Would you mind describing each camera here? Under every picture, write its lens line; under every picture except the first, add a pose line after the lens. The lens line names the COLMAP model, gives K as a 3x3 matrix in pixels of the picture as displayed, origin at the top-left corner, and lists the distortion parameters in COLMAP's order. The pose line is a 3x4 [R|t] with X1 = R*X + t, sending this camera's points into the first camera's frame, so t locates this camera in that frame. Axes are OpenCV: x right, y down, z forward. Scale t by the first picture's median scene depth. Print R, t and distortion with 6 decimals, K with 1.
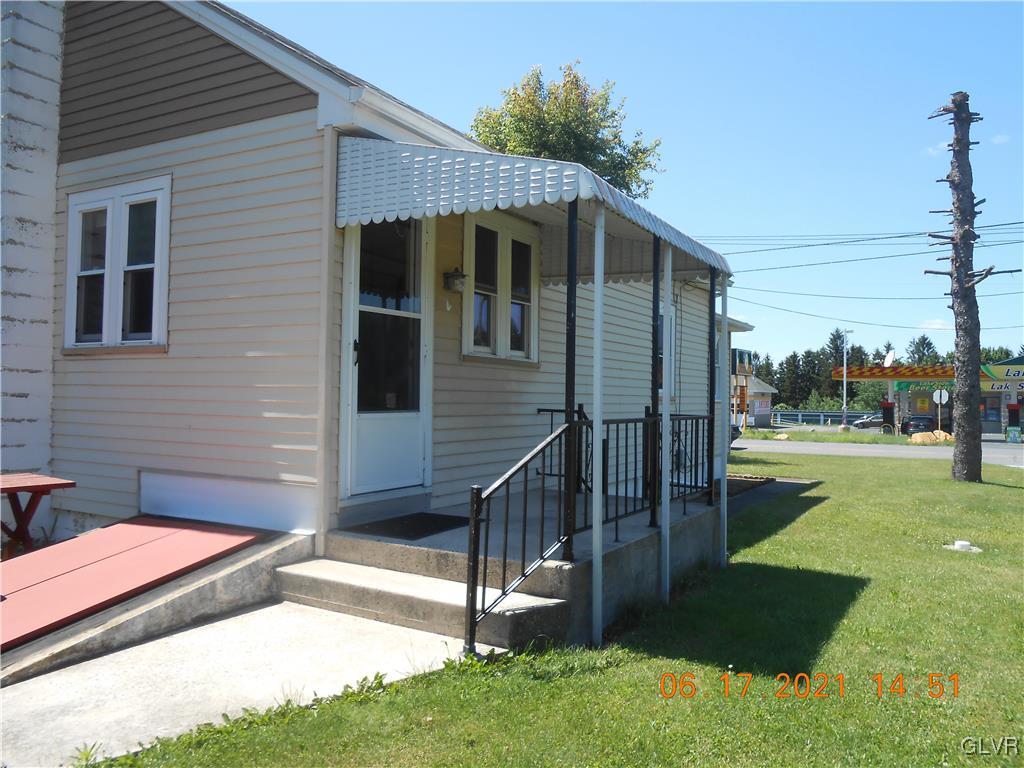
lens RADIAL K [[795.1, 0, 515.7], [0, 795.1, 383.0], [0, 0, 1]] dist [-0.028526, 0.022723]
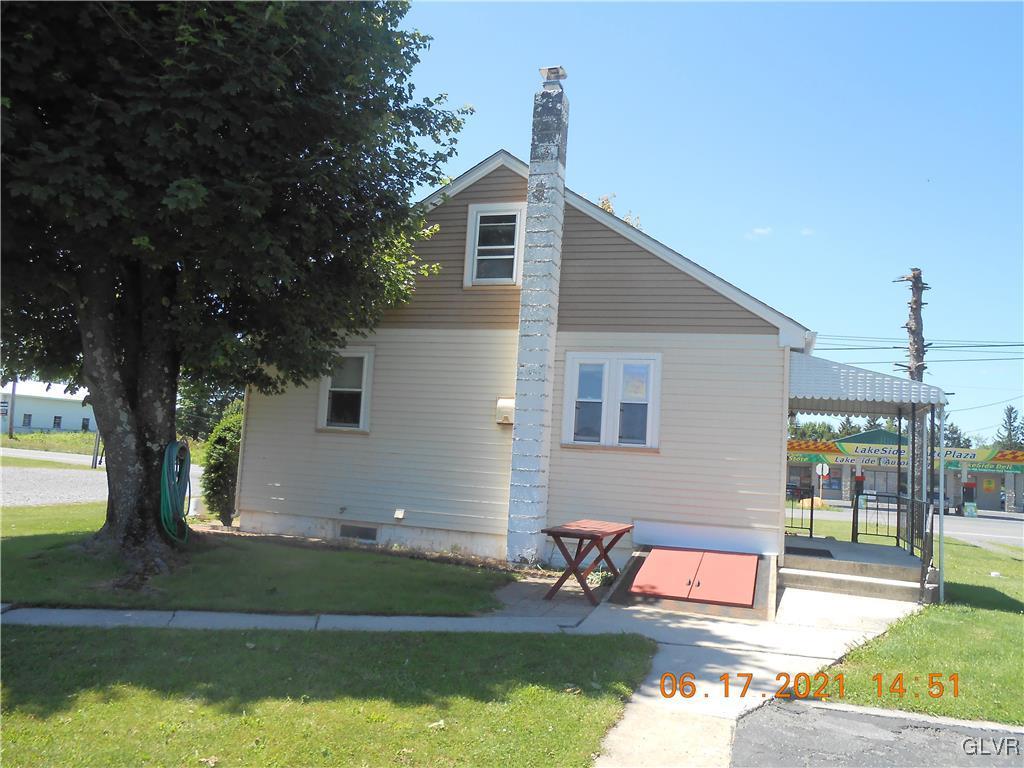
lens RADIAL K [[795.1, 0, 517.4], [0, 795.1, 385.3], [0, 0, 1]] dist [-0.028526, 0.022723]
pose [[0.978365, 0.060363, 0.197885, -0.987521], [-0.048168, 0.996664, -0.065877, -0.050587], [-0.201202, 0.054920, 0.978009, -0.607370]]
